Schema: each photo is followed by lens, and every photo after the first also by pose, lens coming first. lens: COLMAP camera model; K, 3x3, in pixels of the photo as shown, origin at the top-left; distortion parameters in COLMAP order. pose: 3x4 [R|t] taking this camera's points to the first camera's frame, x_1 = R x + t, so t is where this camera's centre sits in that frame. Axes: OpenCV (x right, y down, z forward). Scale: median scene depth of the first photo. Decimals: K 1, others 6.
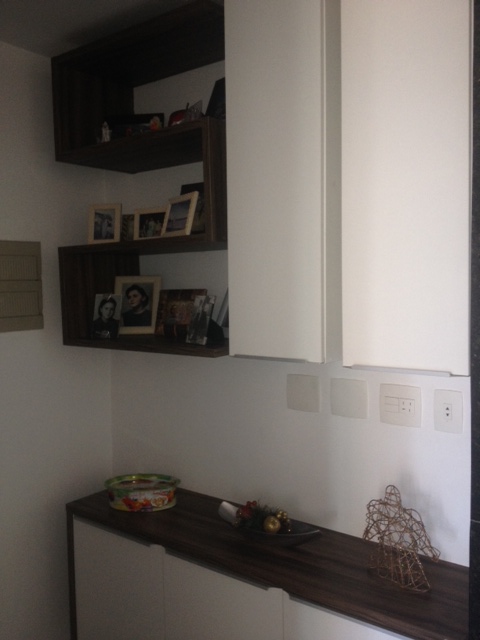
lens RADIAL K [[599.6, 0, 240.0], [0, 599.6, 320.0], [0, 0, 1]] dist [0.141929, -0.294058]
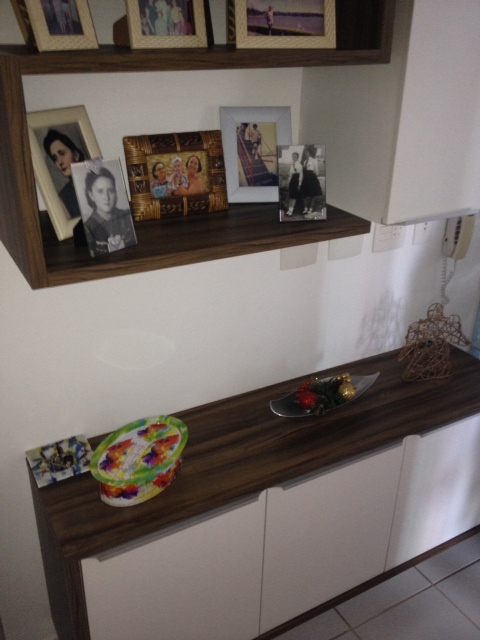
lens RADIAL K [[599.6, 0, 240.0], [0, 599.6, 320.0], [0, 0, 1]] dist [0.141929, -0.294058]
pose [[0.380476, -0.375720, 0.845028, -0.639229], [0.031444, 0.918478, 0.394220, -0.114641], [-0.924256, -0.123420, 0.361273, 0.705586]]
